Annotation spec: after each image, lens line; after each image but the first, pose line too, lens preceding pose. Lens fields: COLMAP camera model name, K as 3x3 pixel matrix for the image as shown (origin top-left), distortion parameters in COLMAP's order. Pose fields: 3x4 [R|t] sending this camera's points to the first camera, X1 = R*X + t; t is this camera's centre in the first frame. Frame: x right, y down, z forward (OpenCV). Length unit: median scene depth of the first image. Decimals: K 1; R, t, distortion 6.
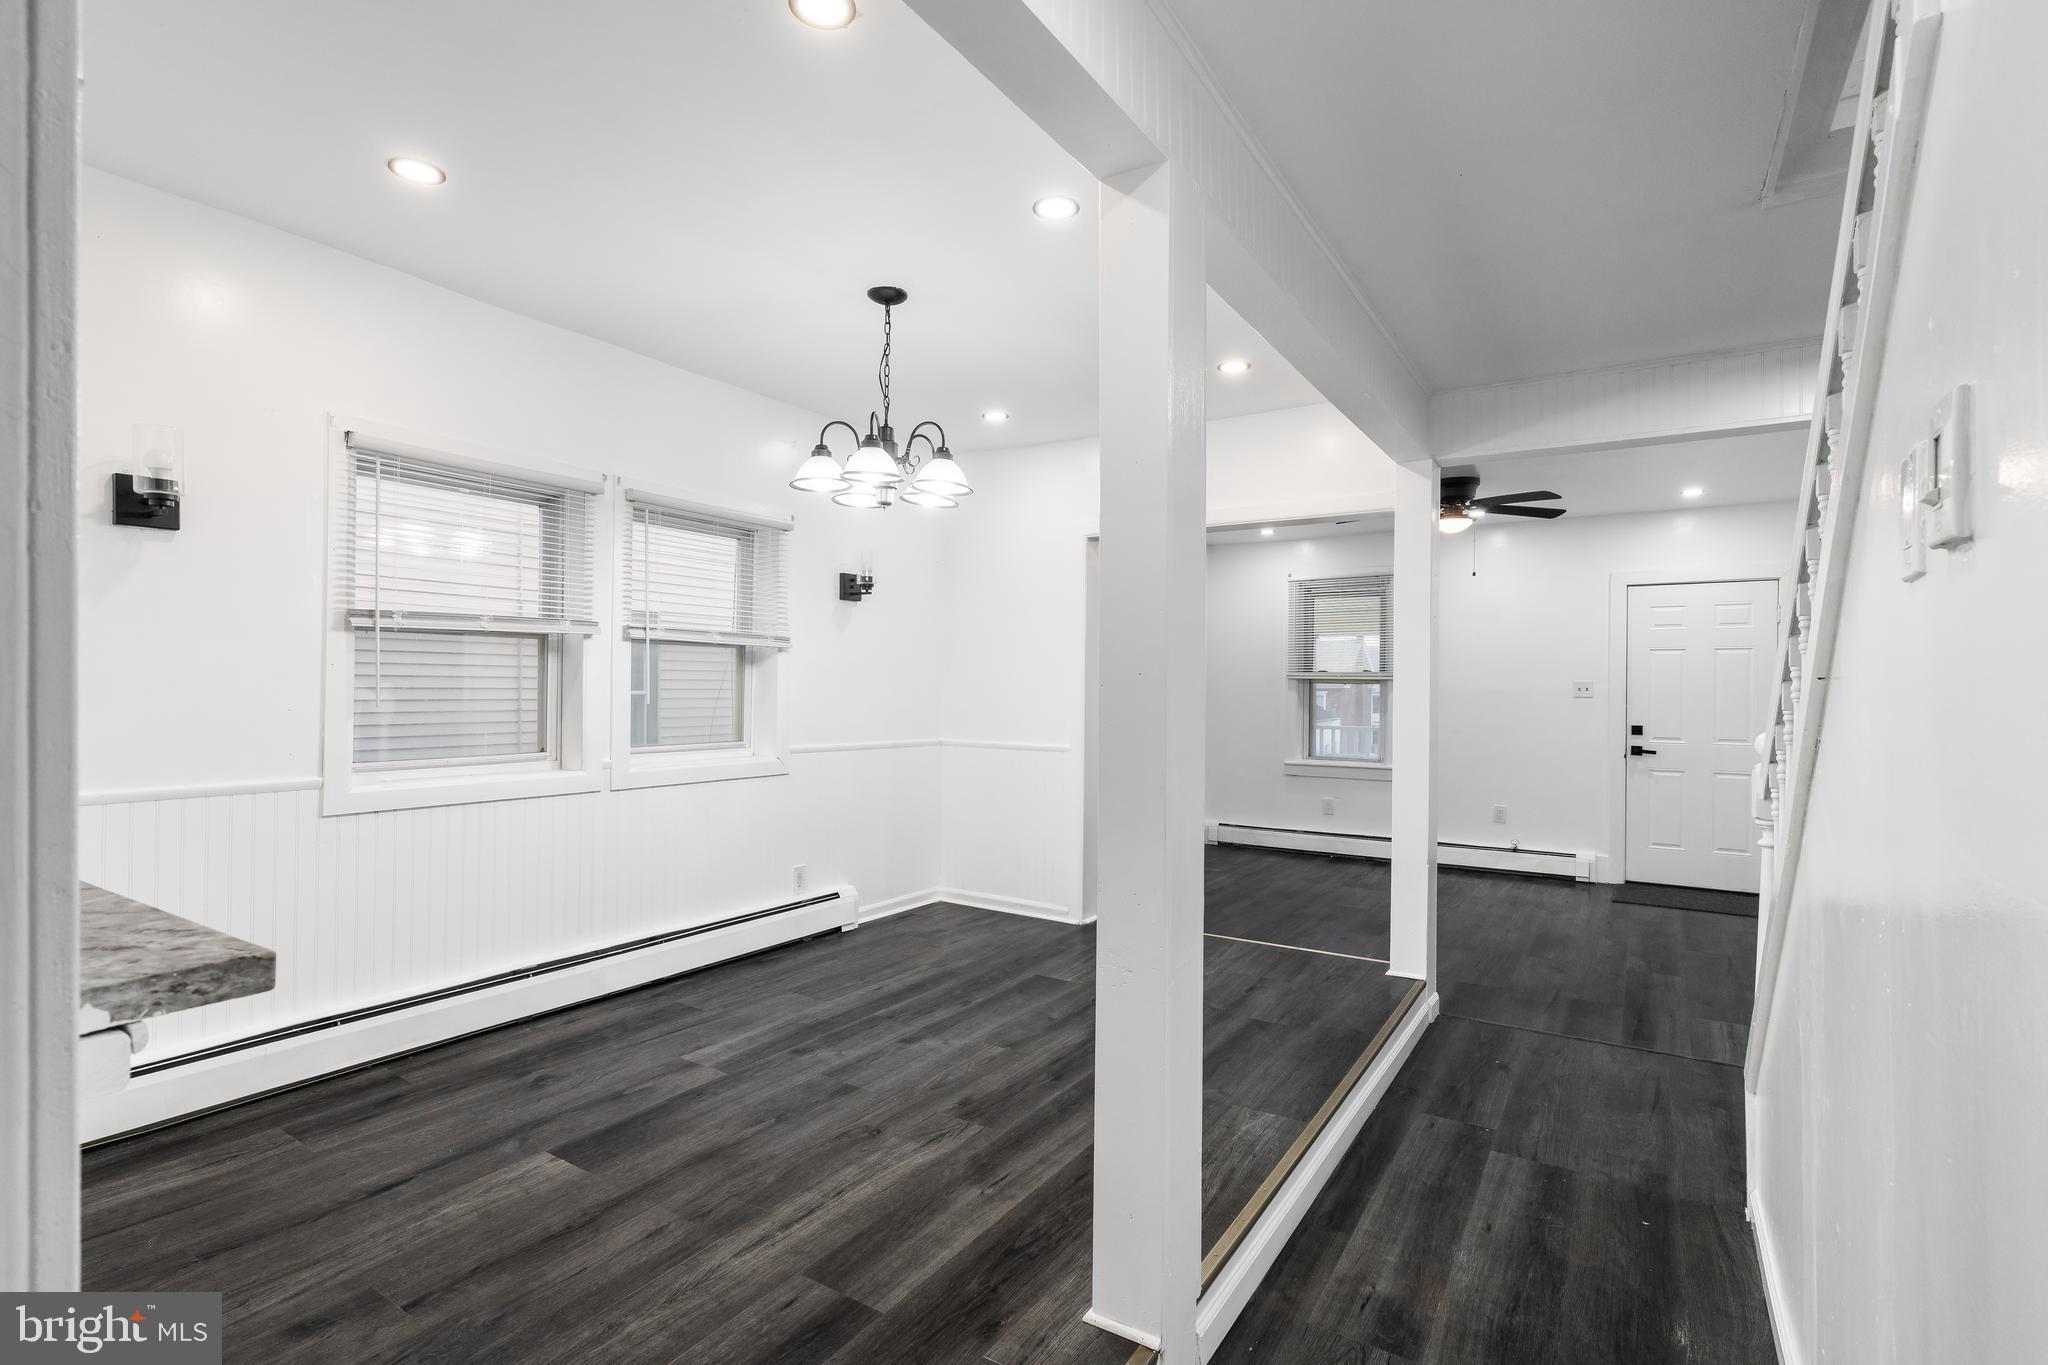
lens RADIAL K [[973.8, 0, 1013.7], [0, 973.8, 686.1], [0, 0, 1]] dist [0.003511, 0.001368]
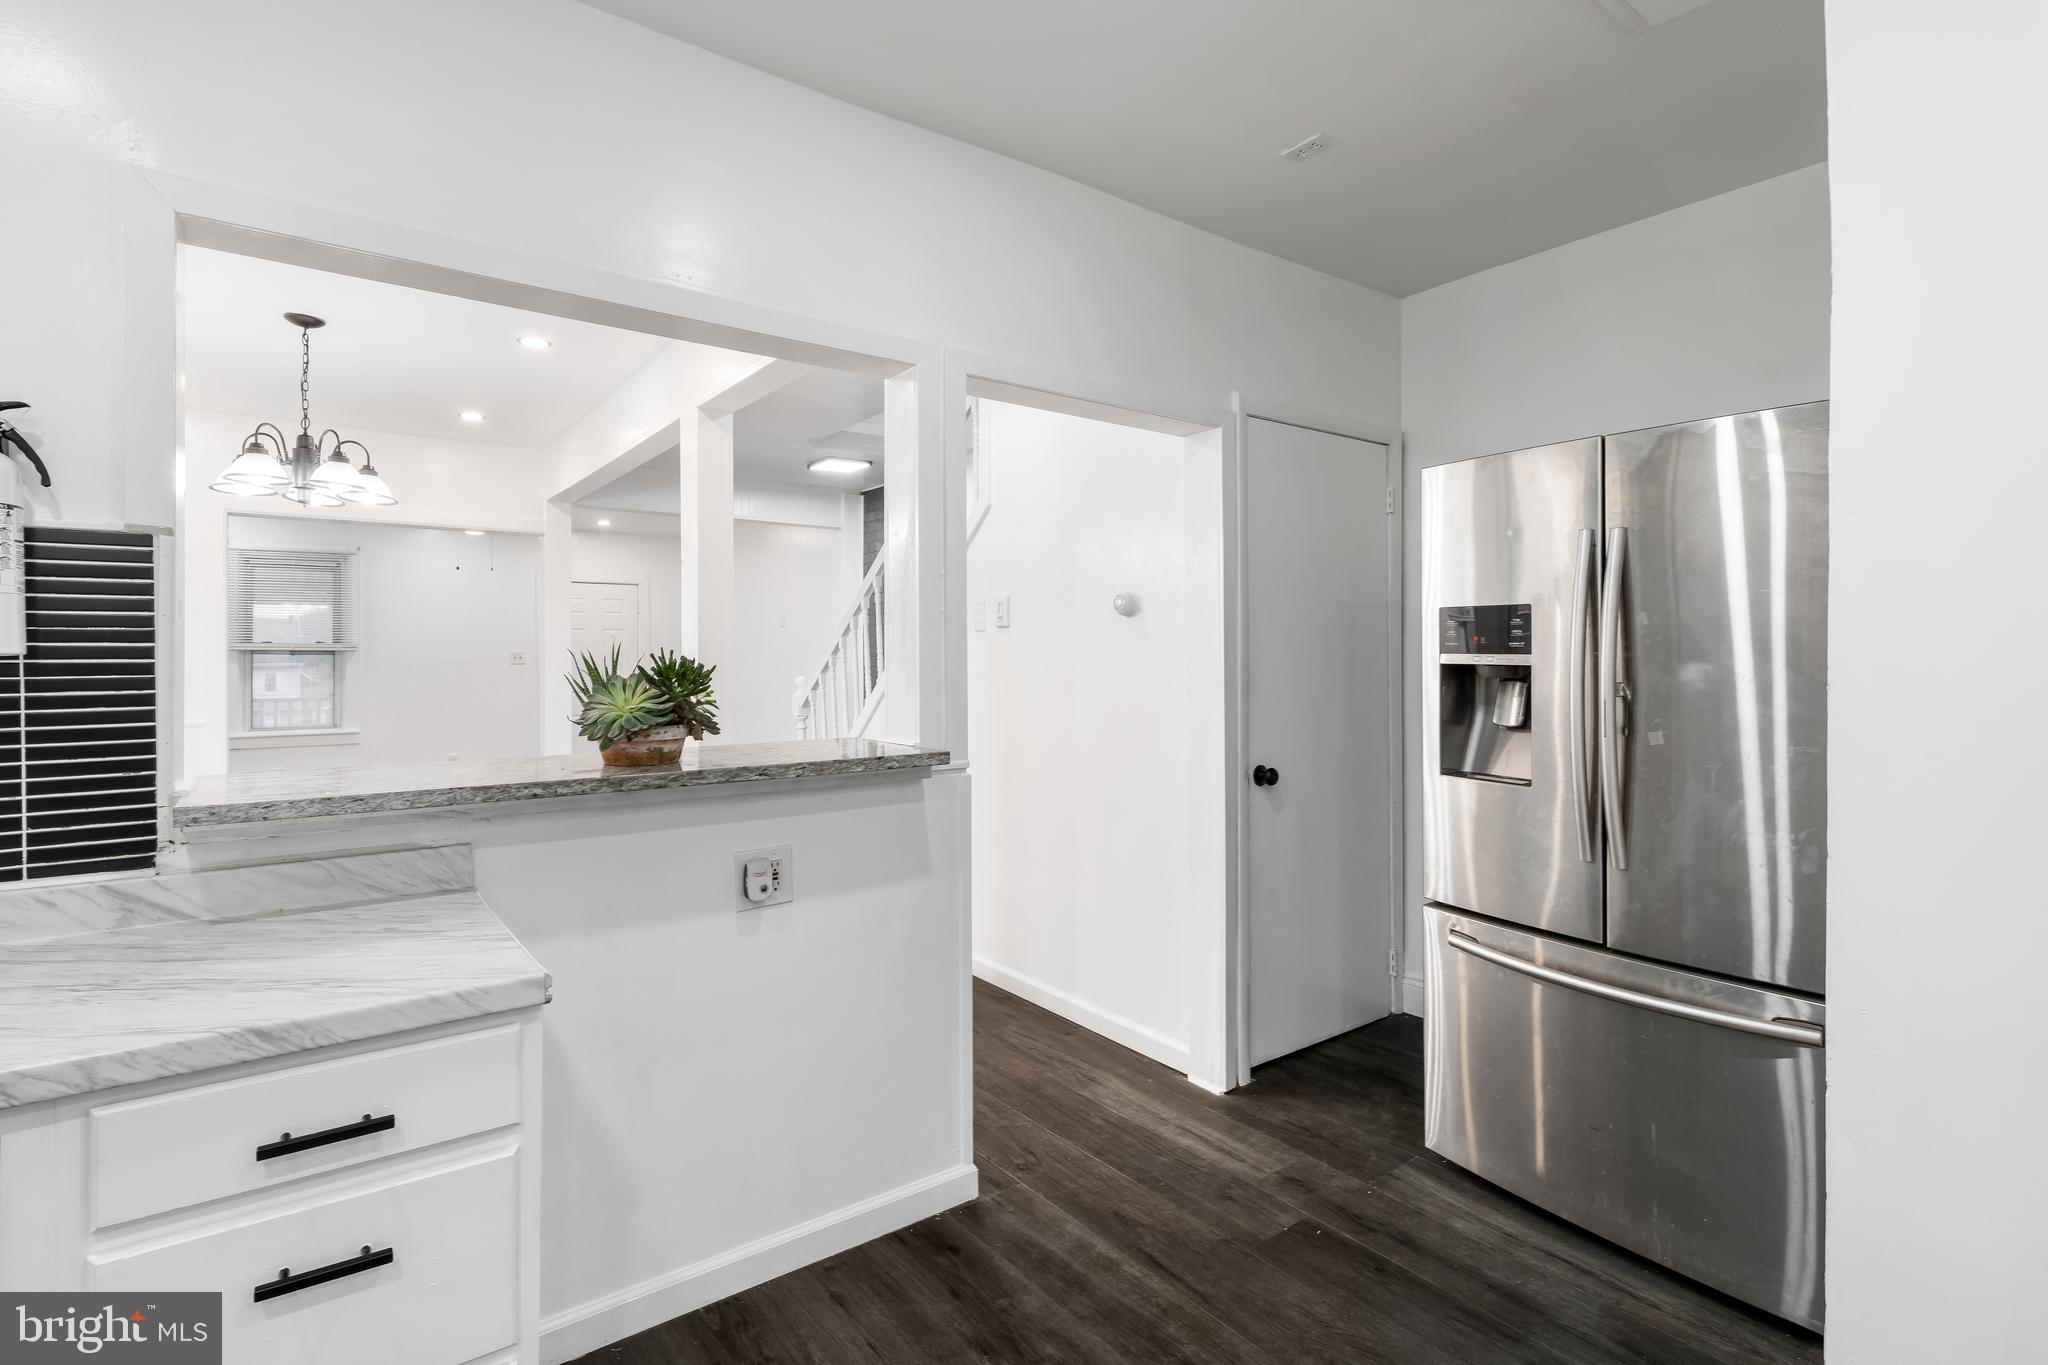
lens RADIAL K [[973.8, 0, 1007.9], [0, 973.8, 659.4], [0, 0, 1]] dist [0.003511, 0.001368]
pose [[0.351838, -0.011132, 0.935995, -0.783529], [0.005042, 0.999937, 0.009997, -0.008686], [-0.936047, 0.001202, 0.351872, -0.151792]]
